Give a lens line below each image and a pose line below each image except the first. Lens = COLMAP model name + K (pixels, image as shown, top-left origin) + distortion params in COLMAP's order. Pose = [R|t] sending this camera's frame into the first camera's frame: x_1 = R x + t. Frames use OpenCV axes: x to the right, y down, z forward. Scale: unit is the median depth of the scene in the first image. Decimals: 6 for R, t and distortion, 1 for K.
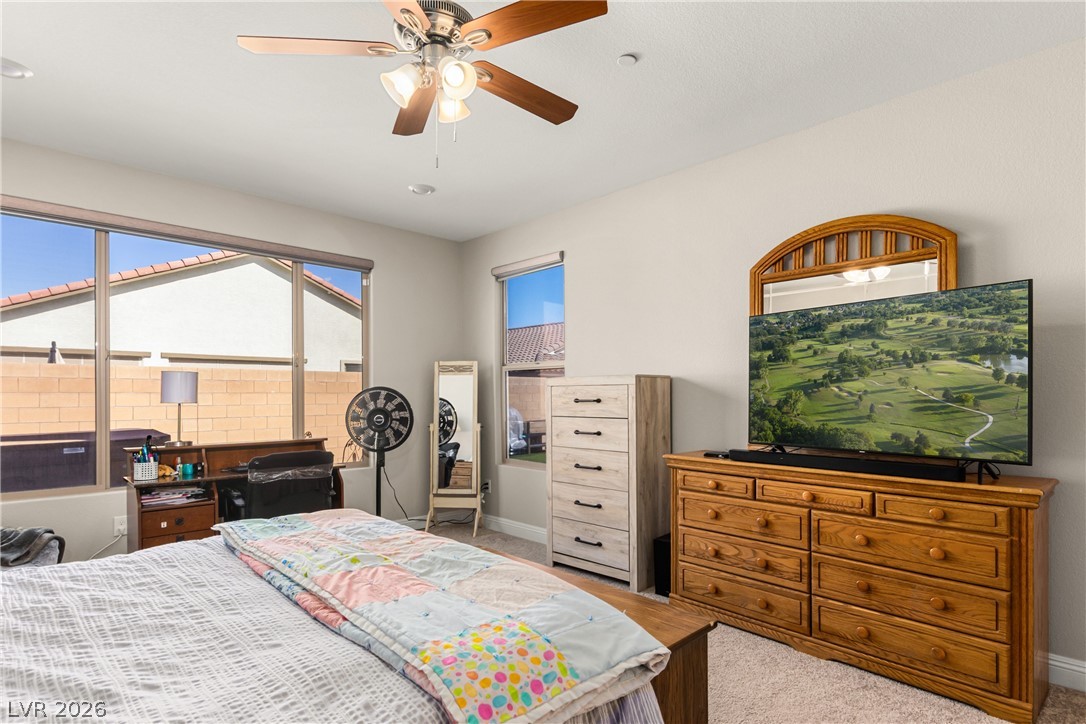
lens RADIAL K [[555.2, 0, 548.2], [0, 555.2, 395.9], [0, 0, 1]] dist [0.029886, -0.010661]
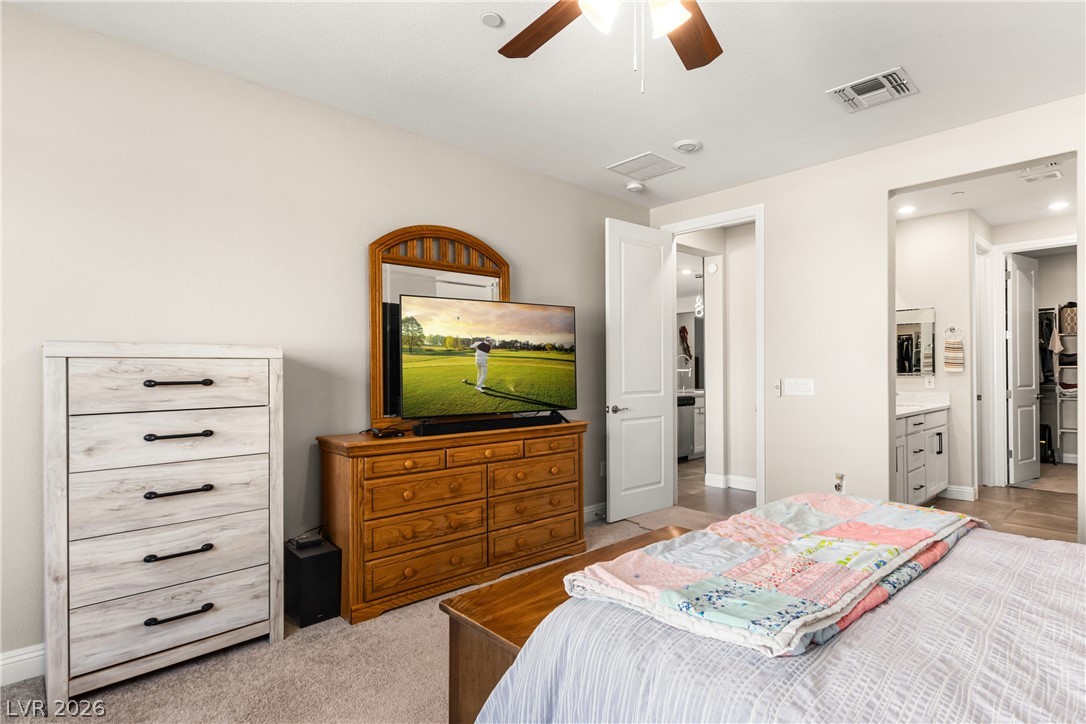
lens RADIAL K [[555.2, 0, 541.6], [0, 555.2, 368.7], [0, 0, 1]] dist [0.029886, -0.010661]
pose [[0.045218, 0.004050, 0.998969, -0.673398], [0.008018, 0.999958, -0.004417, -0.001449], [-0.998945, 0.008209, 0.045184, 0.733943]]
